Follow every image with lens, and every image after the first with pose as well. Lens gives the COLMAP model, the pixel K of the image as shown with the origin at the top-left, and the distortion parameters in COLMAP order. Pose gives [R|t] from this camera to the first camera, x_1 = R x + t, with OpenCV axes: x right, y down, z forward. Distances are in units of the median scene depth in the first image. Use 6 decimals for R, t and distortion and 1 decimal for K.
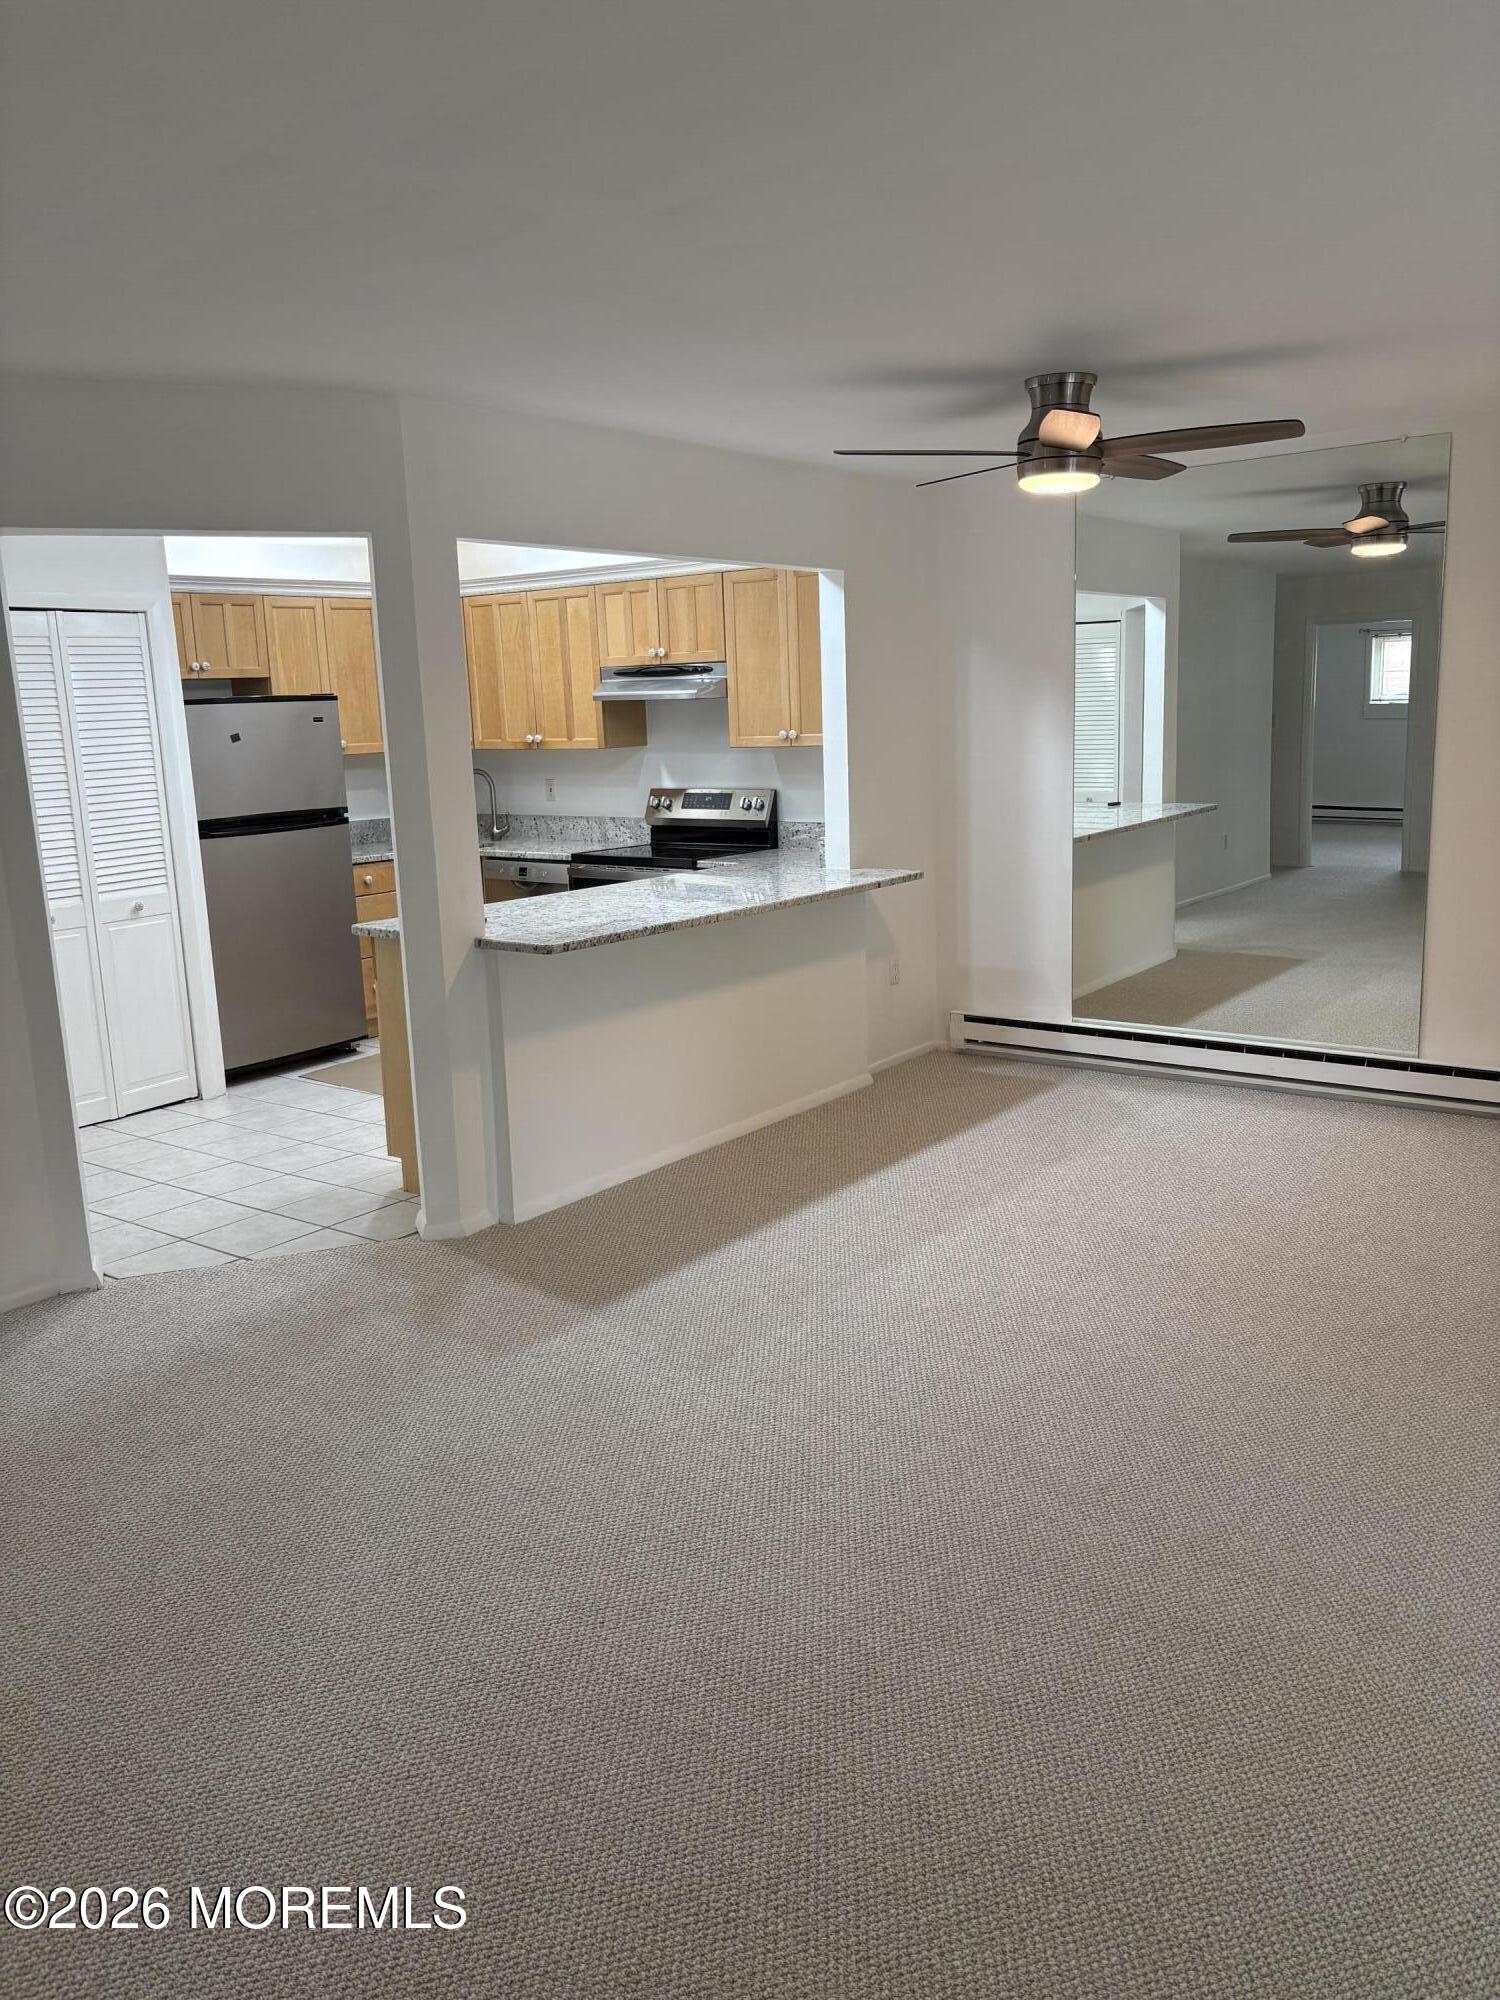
lens RADIAL K [[1508.0, 0, 746.7], [0, 1508.0, 1024.2], [0, 0, 1]] dist [0.069447, -0.083564]
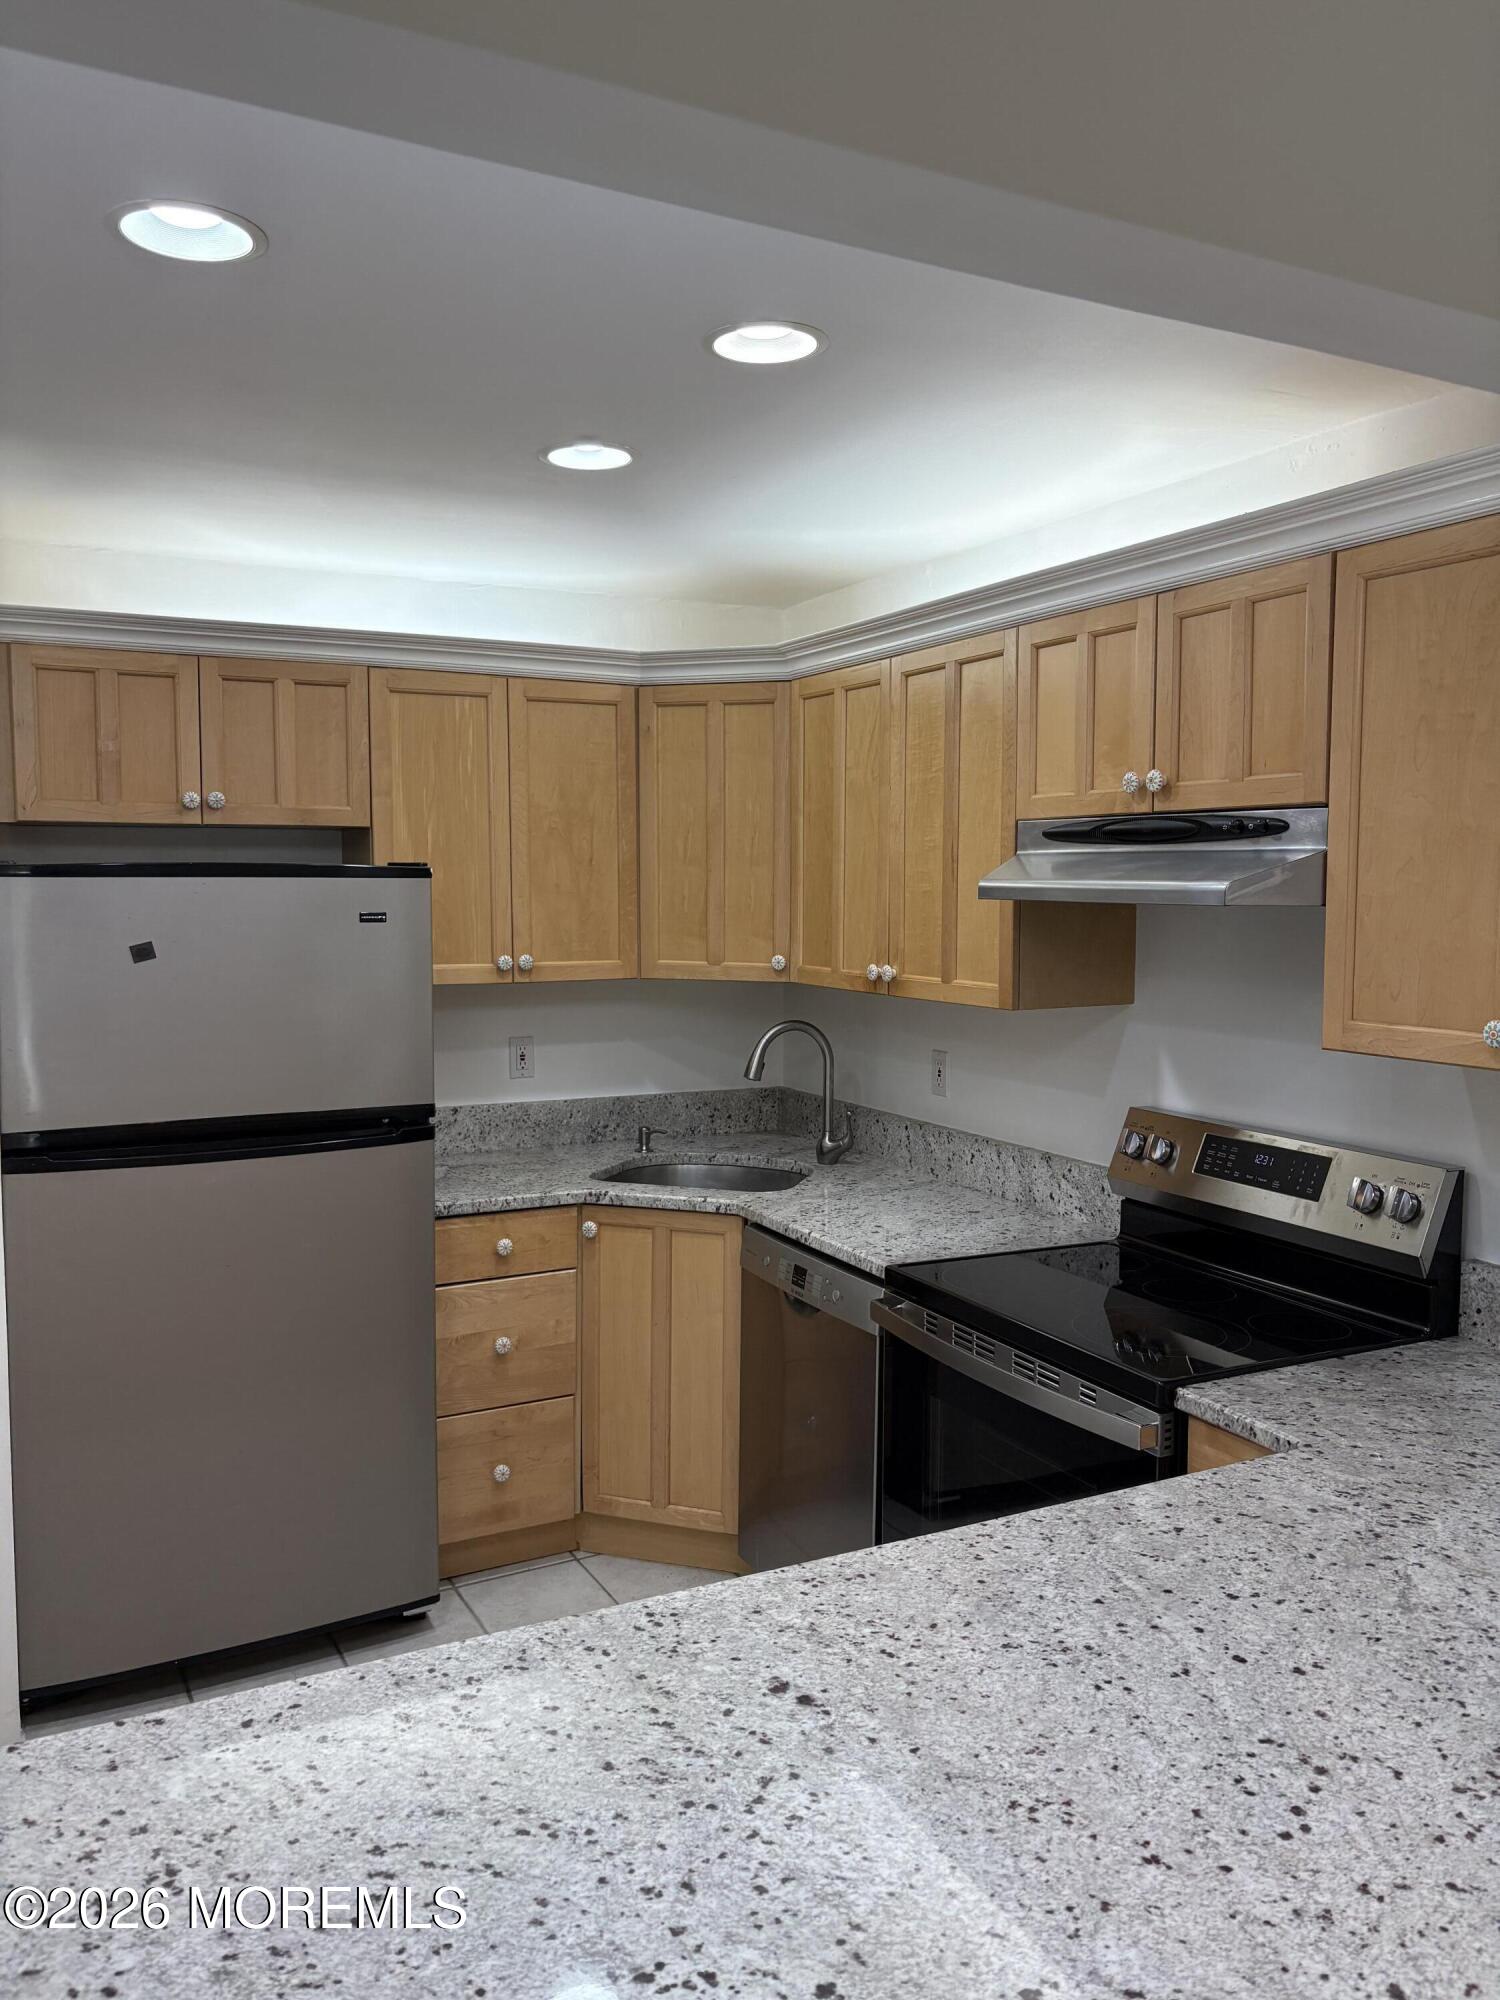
lens RADIAL K [[1508.0, 0, 754.6], [0, 1508.0, 1014.1], [0, 0, 1]] dist [0.069447, -0.083564]
pose [[0.907682, 0.074966, -0.412908, 0.013887], [-0.122476, 0.988402, -0.089784, -0.141991], [0.401388, 0.132066, 0.906337, 0.624776]]
